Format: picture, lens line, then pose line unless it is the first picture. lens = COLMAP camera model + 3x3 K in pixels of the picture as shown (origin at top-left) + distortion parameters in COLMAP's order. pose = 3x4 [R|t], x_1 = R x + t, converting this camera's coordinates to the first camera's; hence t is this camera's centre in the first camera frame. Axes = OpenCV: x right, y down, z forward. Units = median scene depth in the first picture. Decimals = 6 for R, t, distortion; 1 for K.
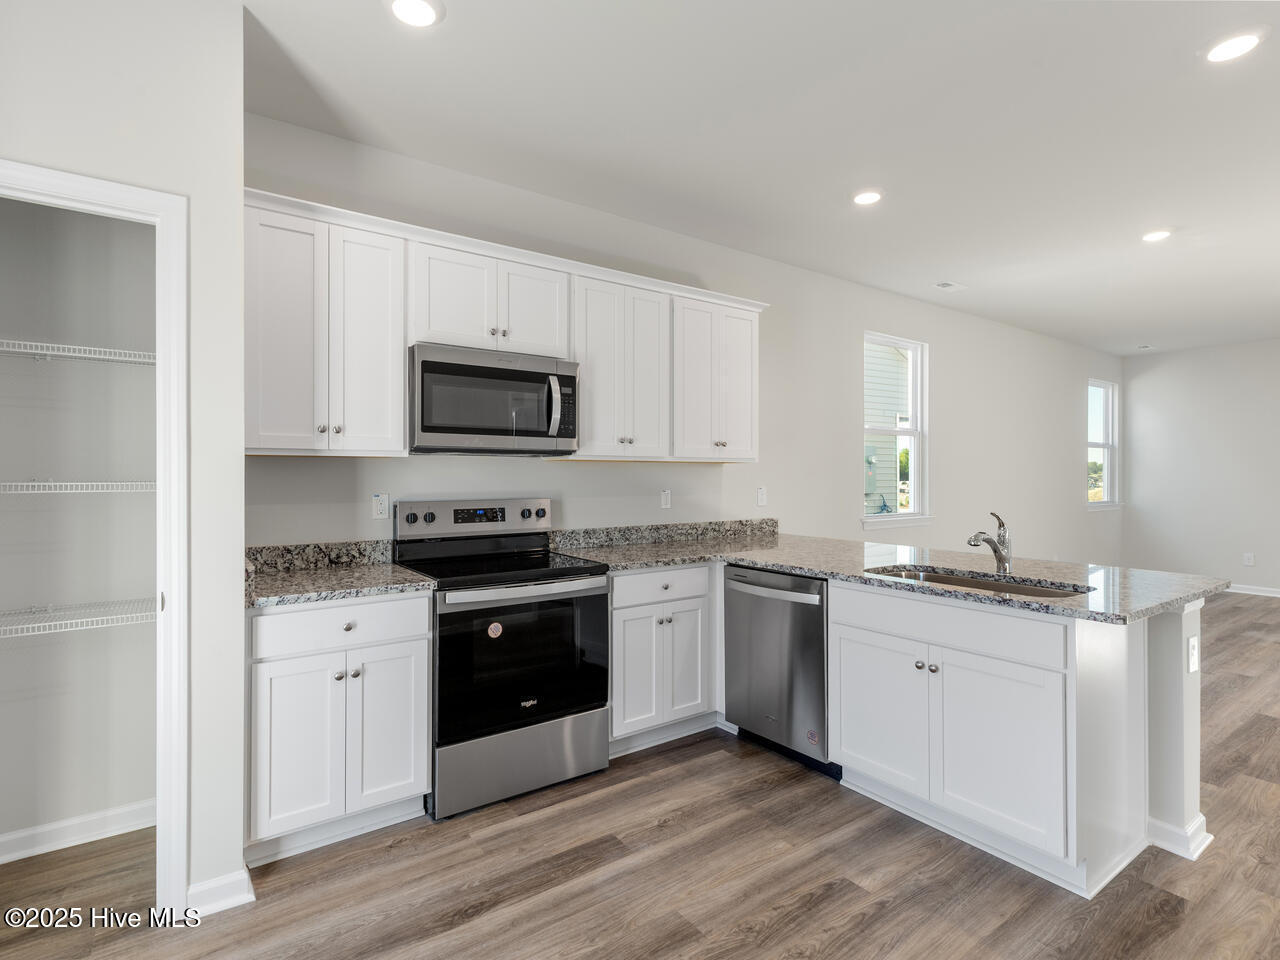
lens RADIAL K [[650.0, 0, 636.6], [0, 650.0, 476.6], [0, 0, 1]] dist [0.004175, 0.000771]
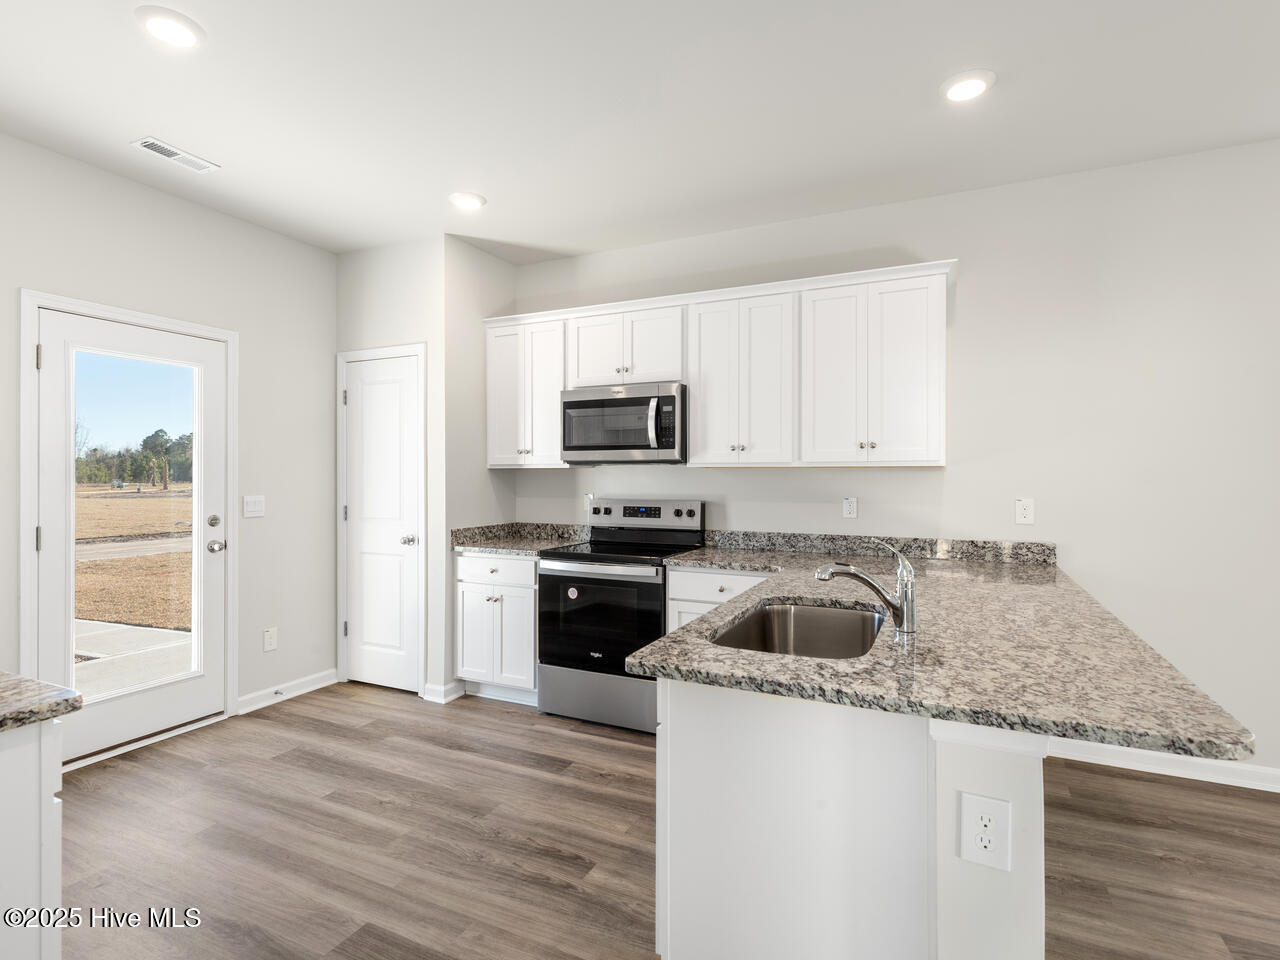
lens RADIAL K [[650.0, 0, 640.2], [0, 650.0, 483.9], [0, 0, 1]] dist [0.004175, 0.000771]
pose [[0.483743, 0.009966, -0.875153, 0.938942], [-0.004358, 0.999950, 0.008978, -0.007612], [0.875199, -0.000529, 0.483762, 0.407208]]
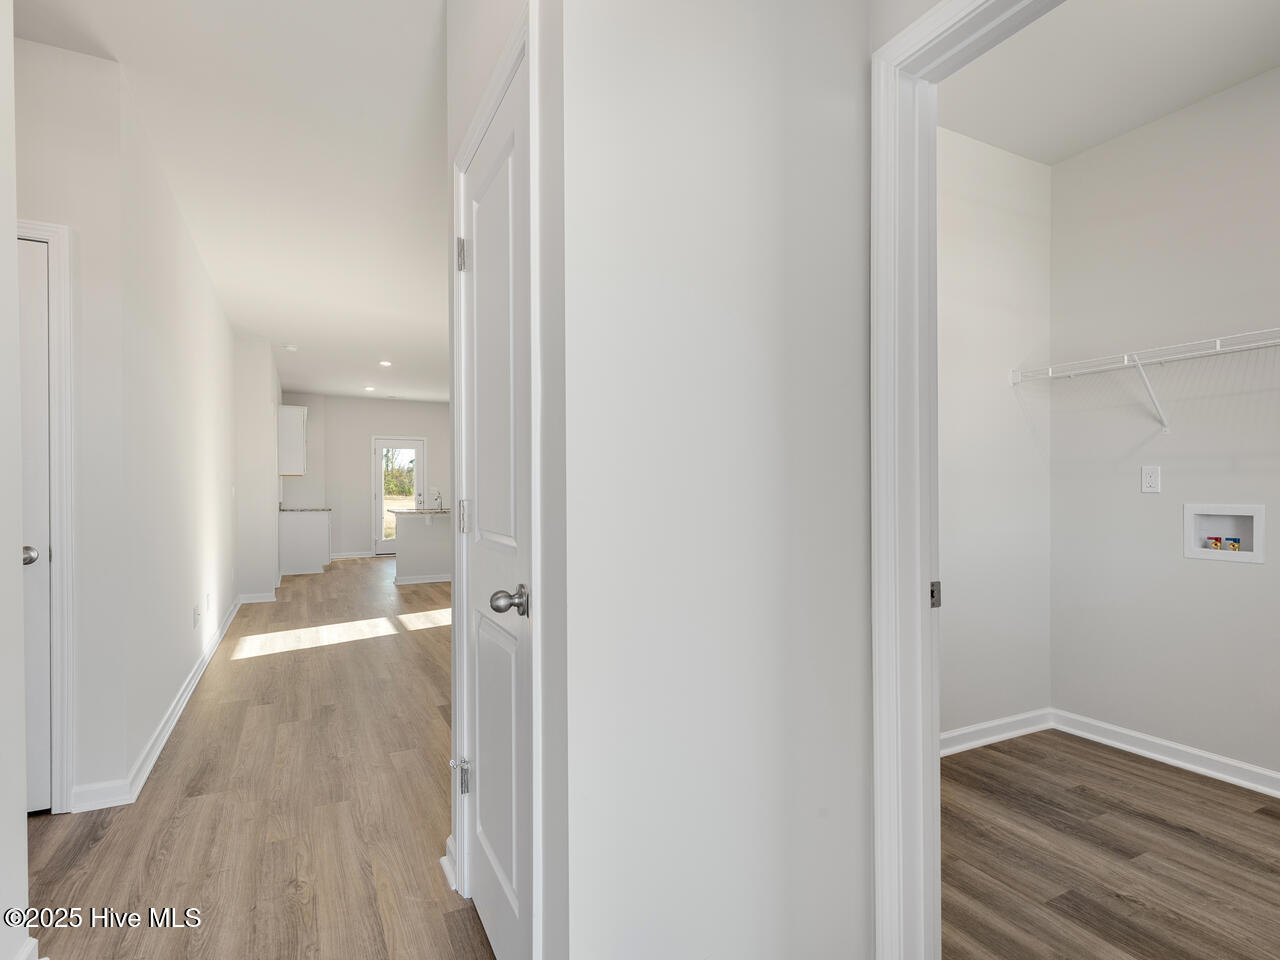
lens RADIAL K [[650.0, 0, 647.2], [0, 650.0, 495.6], [0, 0, 1]] dist [0.004175, 0.000771]
pose [[-0.137023, 0.010566, -0.990512, 3.338758], [-0.000069, 0.999943, 0.010676, 0.040759], [0.990568, 0.001531, -0.137014, 2.273179]]
